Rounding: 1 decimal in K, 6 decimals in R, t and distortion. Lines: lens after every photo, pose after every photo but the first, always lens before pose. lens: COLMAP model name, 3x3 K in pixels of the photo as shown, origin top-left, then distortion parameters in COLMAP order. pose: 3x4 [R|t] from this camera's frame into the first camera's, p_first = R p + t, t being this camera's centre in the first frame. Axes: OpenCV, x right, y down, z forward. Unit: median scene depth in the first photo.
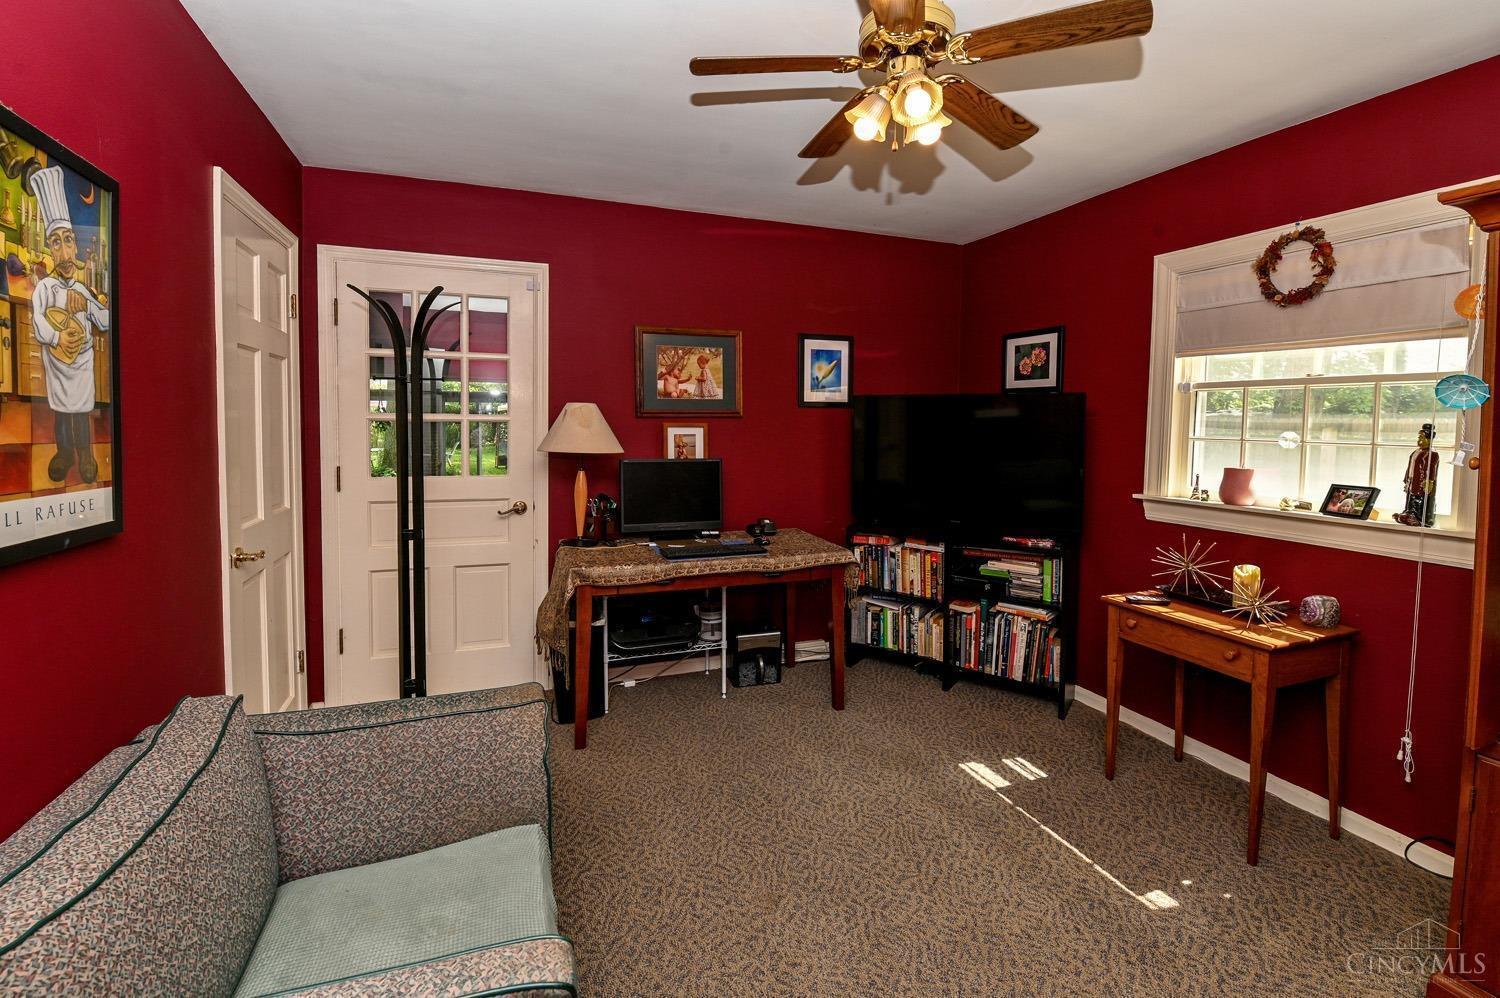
lens RADIAL K [[673.2, 0, 725.3], [0, 673.2, 477.8], [0, 0, 1]] dist [-0.001885, -0.011368]
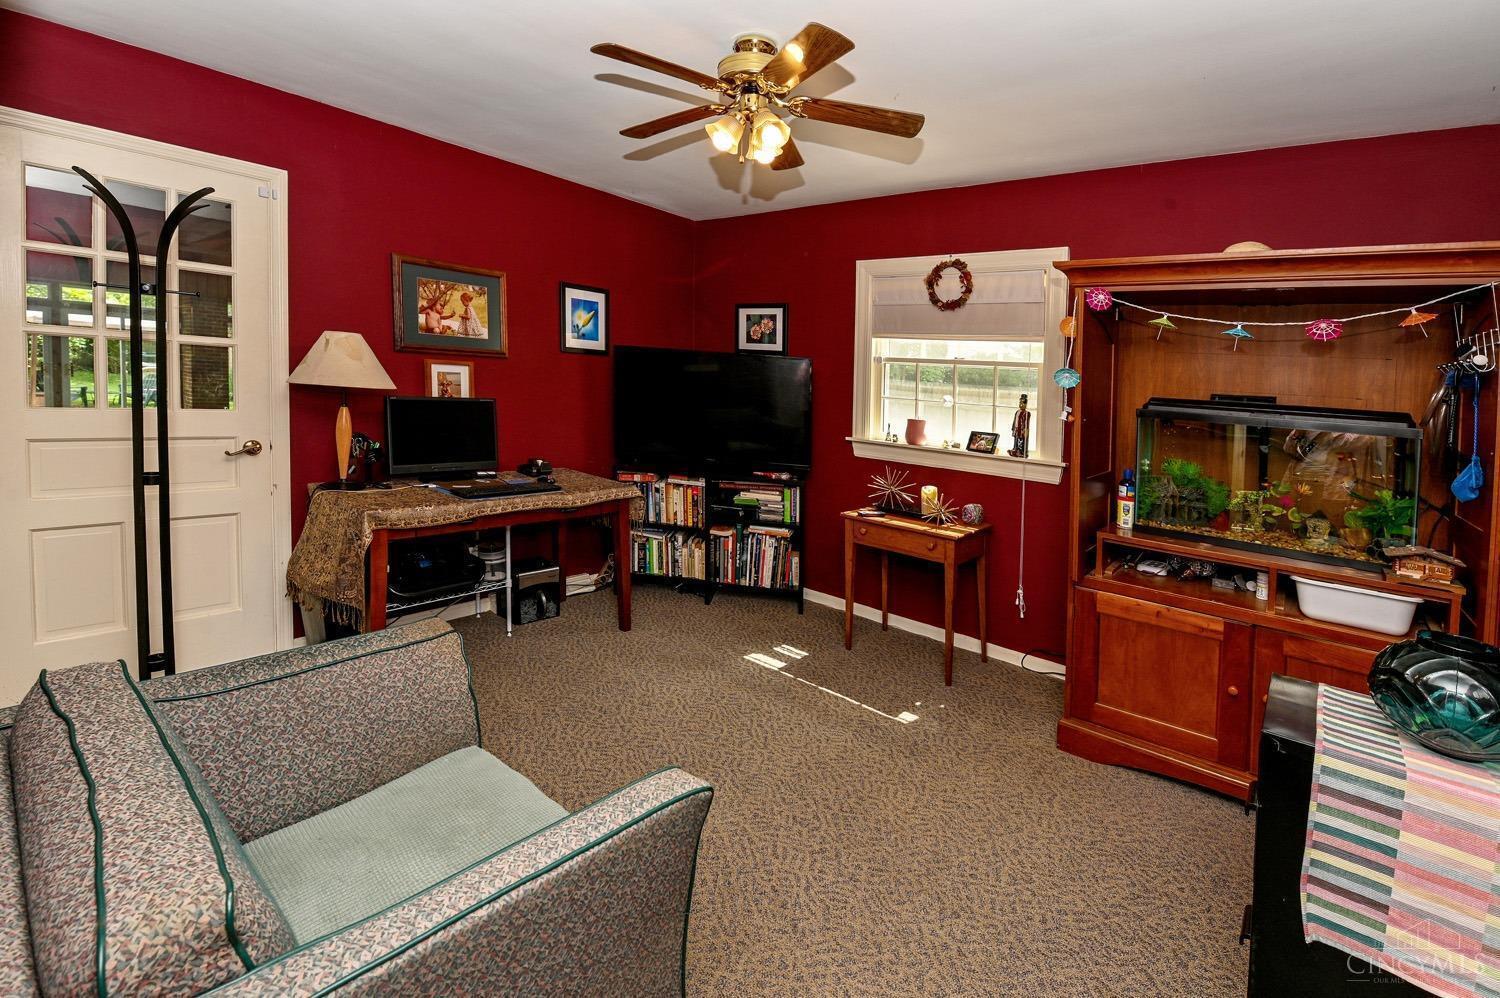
lens RADIAL K [[664.4, 0, 744.9], [0, 664.4, 401.5], [0, 0, 1]] dist [0.001945, -0.009006]
pose [[0.874422, 0.035006, 0.483901, -0.197403], [-0.019414, 0.999119, -0.037197, 0.006089], [-0.484777, 0.023132, 0.874332, -0.052415]]
